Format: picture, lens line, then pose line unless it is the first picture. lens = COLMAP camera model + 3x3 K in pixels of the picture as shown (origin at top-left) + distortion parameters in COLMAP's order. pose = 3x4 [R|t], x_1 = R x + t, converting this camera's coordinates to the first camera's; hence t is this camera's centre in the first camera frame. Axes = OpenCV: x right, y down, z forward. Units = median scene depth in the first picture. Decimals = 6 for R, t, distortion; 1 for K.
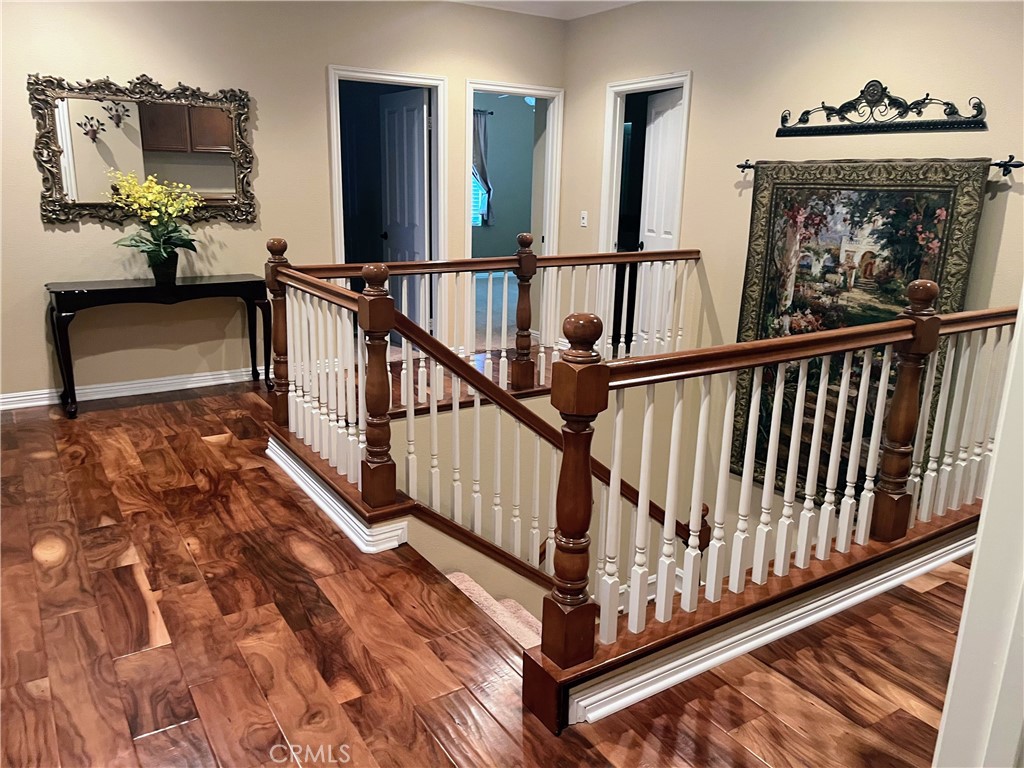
lens RADIAL K [[767.5, 0, 510.7], [0, 767.5, 389.6], [0, 0, 1]] dist [0.090400, -0.126965]
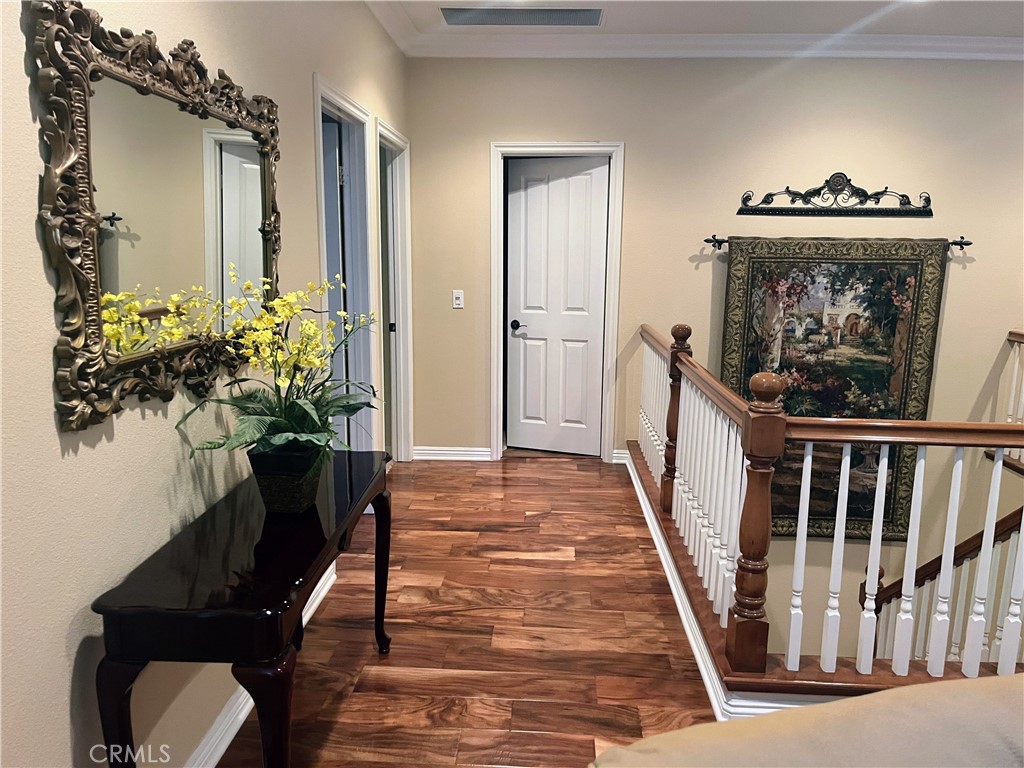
lens RADIAL K [[767.5, 0, 510.7], [0, 767.5, 389.6], [0, 0, 1]] dist [0.090400, -0.126965]
pose [[0.585784, -0.159904, 0.794536, -0.780531], [0.208701, 0.977044, 0.042767, -0.215540], [-0.783135, 0.140768, 0.605709, 0.679183]]
